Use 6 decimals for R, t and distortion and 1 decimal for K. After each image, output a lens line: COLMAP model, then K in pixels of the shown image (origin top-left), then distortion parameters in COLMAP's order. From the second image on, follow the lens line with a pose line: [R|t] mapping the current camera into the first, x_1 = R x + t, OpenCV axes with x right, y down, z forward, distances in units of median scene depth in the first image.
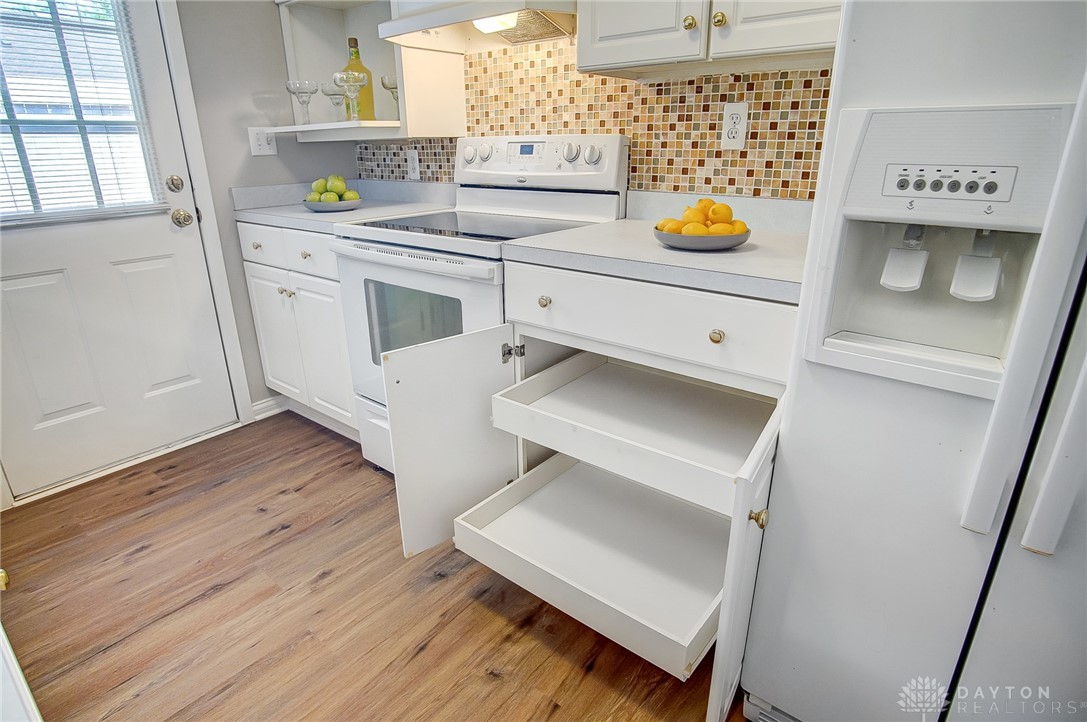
lens RADIAL K [[582.8, 0, 539.4], [0, 582.8, 356.6], [0, 0, 1]] dist [-0.030172, 0.002670]
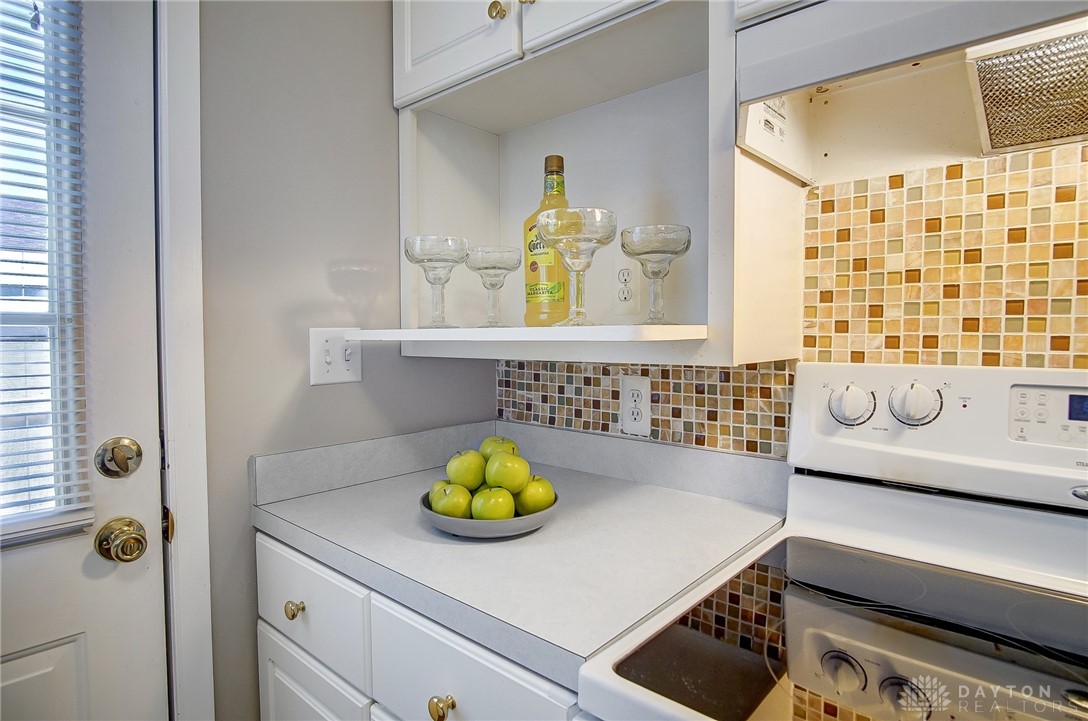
lens RADIAL K [[587.0, 0, 541.1], [0, 587.0, 357.0], [0, 0, 1]] dist [-0.027511, 0.001977]
pose [[0.999122, 0.012285, -0.040051, -0.375581], [-0.023911, 0.952238, -0.304420, -0.295939], [0.034398, 0.305111, 0.951695, 0.704537]]
